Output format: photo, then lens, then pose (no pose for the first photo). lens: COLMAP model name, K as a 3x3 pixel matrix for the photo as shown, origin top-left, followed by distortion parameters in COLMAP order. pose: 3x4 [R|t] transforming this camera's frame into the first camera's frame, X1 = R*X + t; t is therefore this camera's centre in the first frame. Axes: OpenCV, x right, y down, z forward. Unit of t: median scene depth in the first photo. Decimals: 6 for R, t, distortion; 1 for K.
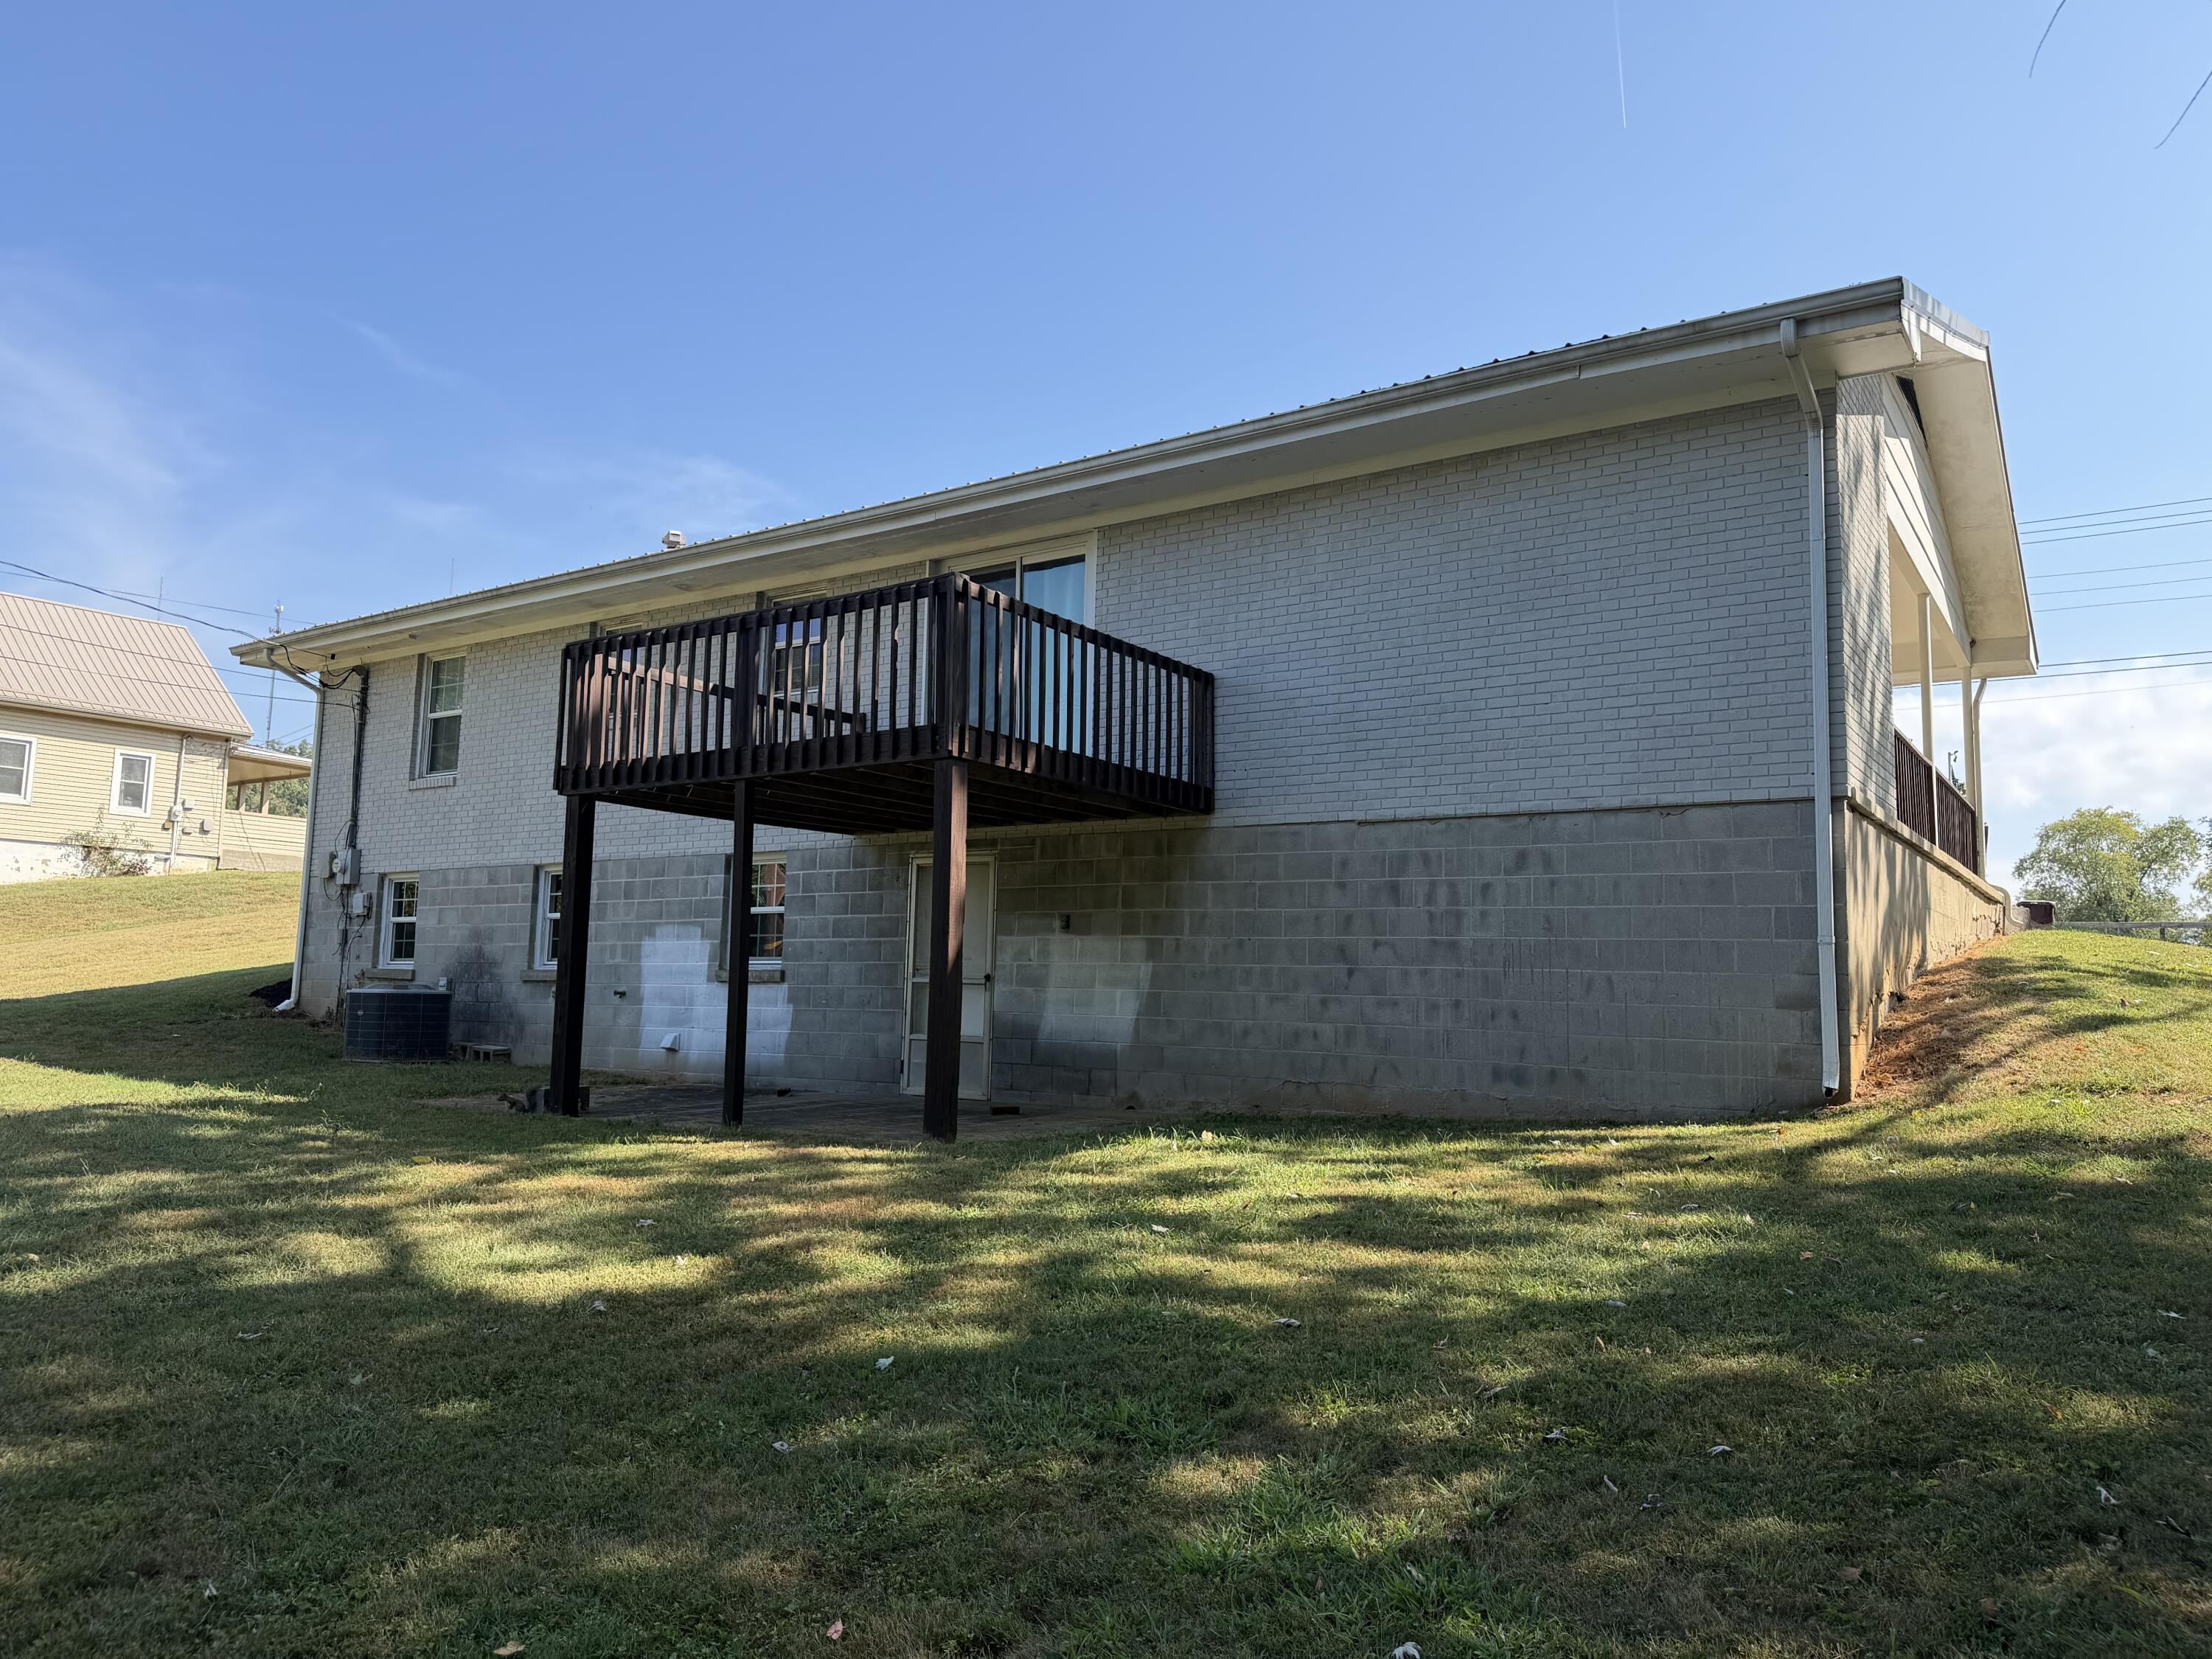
lens RADIAL K [[1575.8, 0, 1095.4], [0, 1575.8, 833.0], [0, 0, 1]] dist [0.036232, -0.057172]
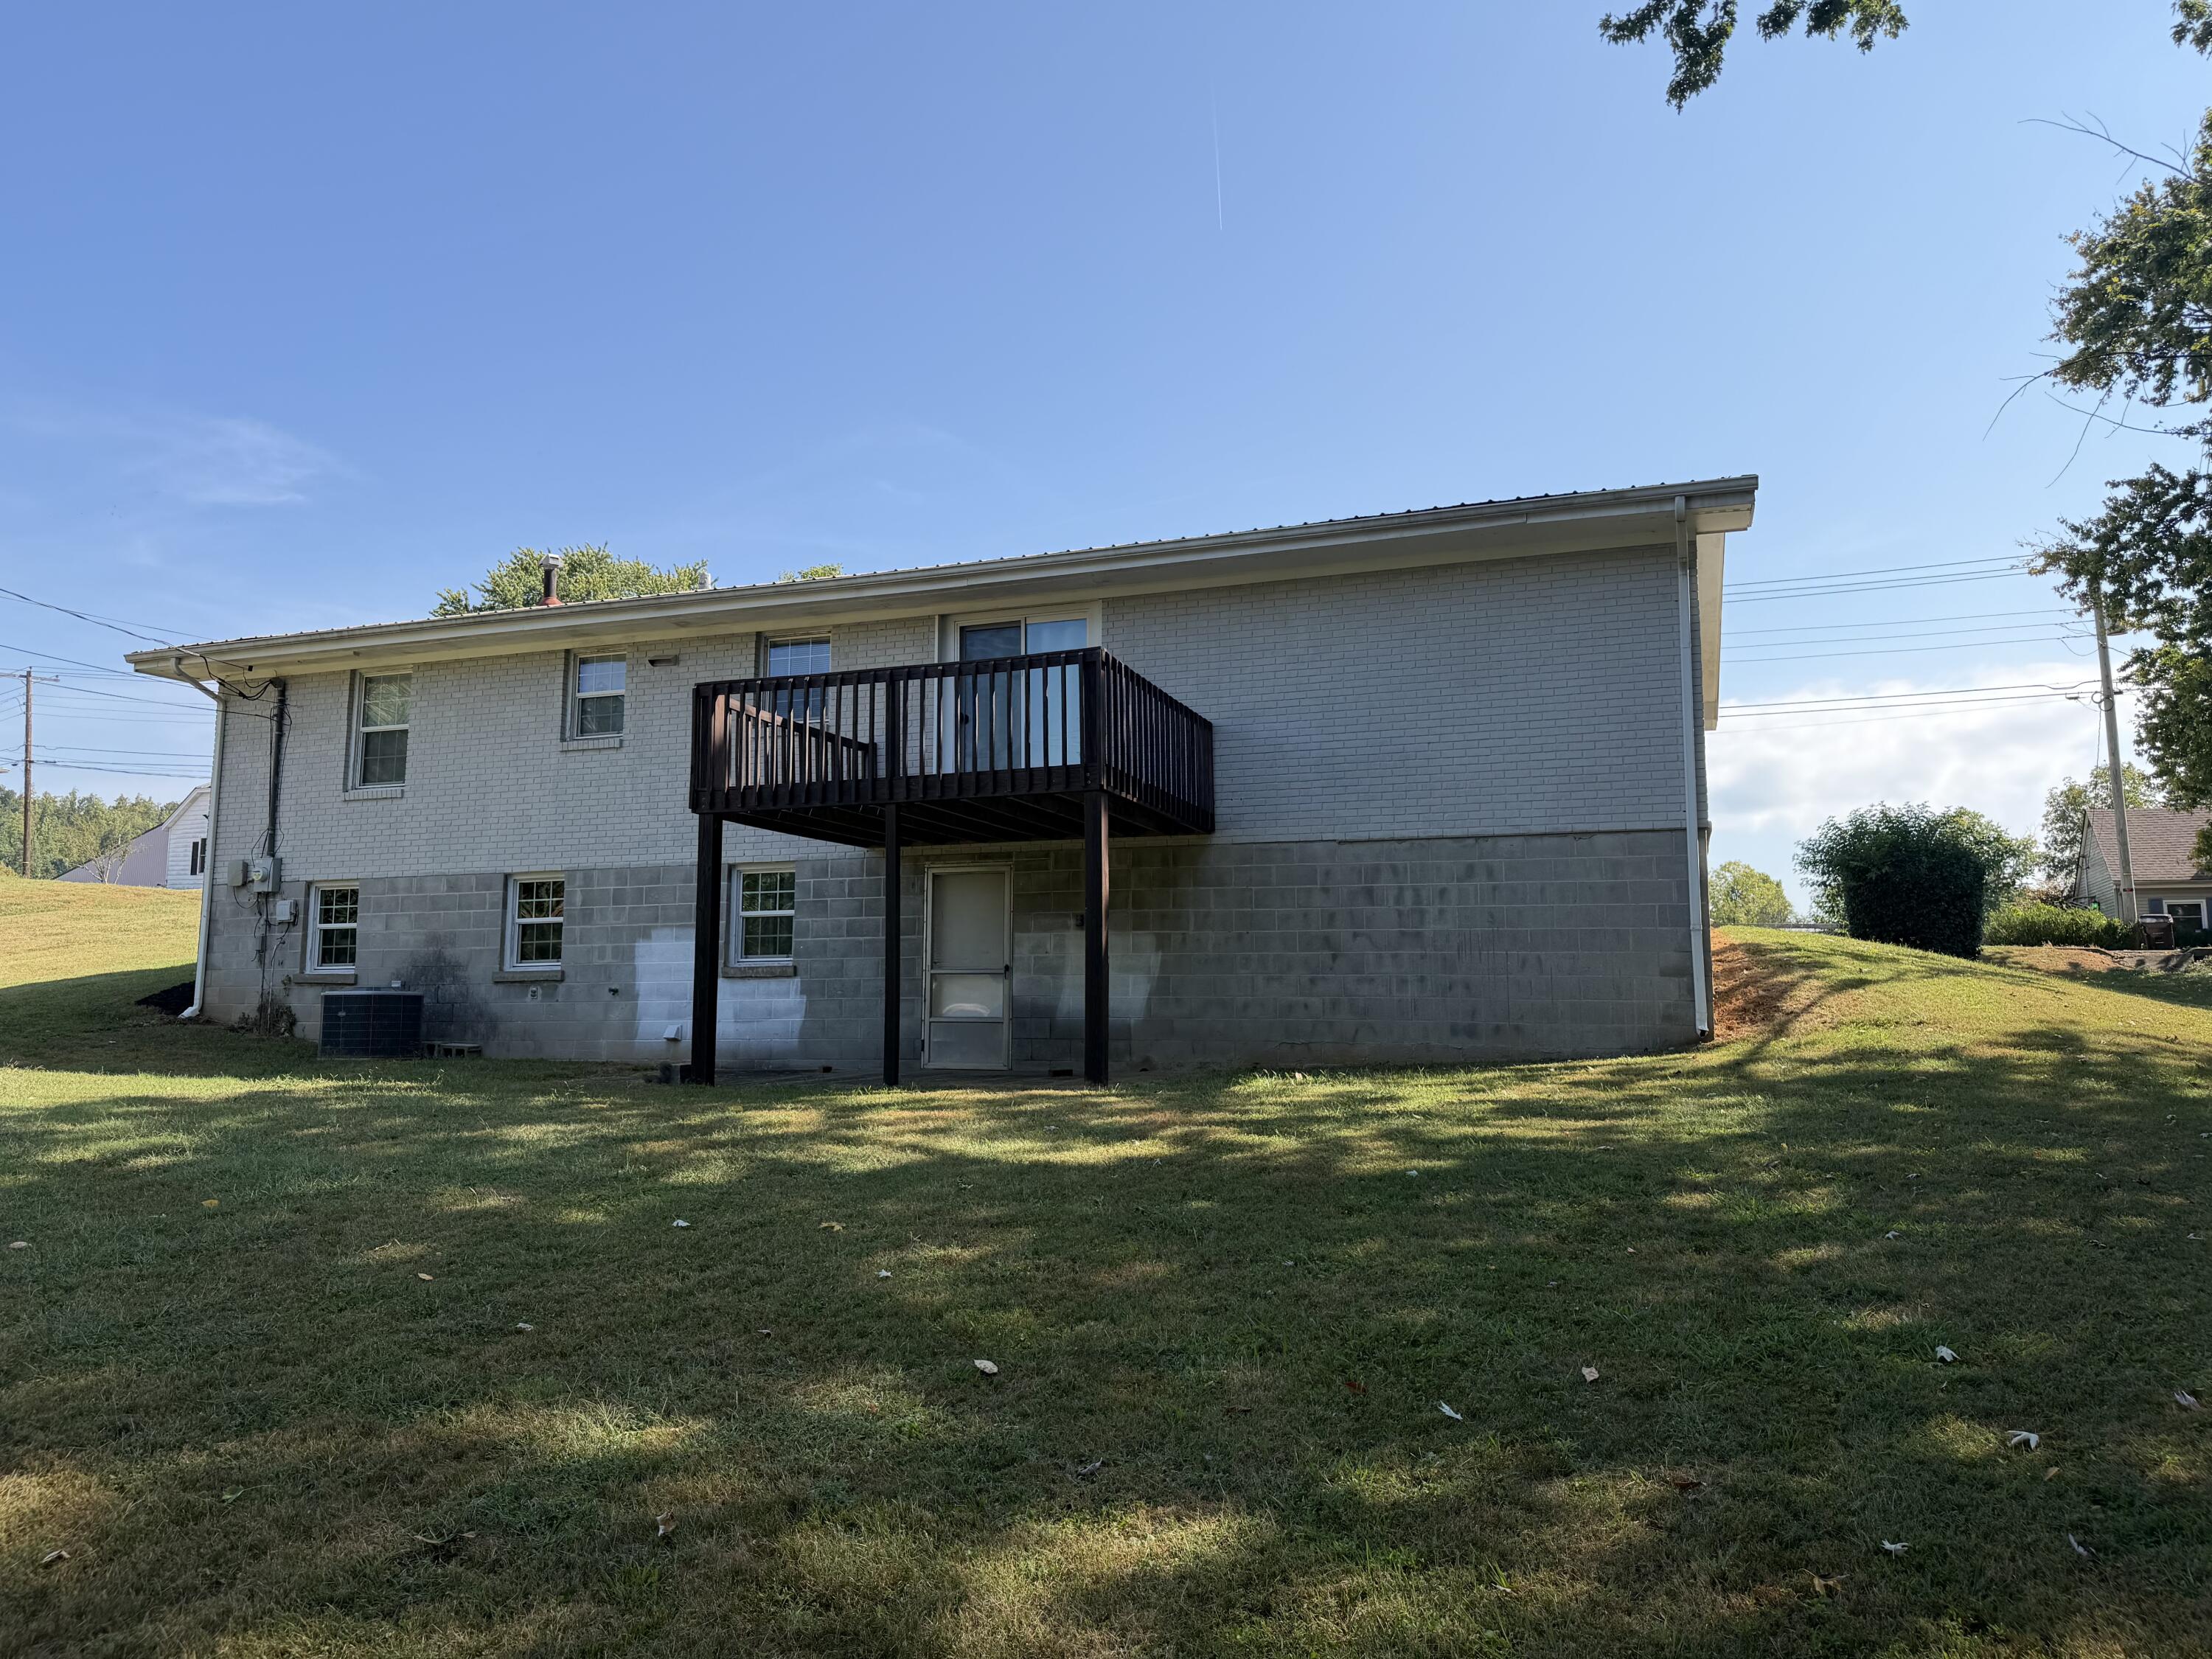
lens RADIAL K [[1575.8, 0, 1100.0], [0, 1575.8, 821.9], [0, 0, 1]] dist [0.036232, -0.057172]
pose [[0.967501, 0.011466, 0.252608, -0.348888], [-0.007727, 0.999845, -0.015789, -0.001135], [-0.252750, 0.013324, 0.967440, -0.206525]]
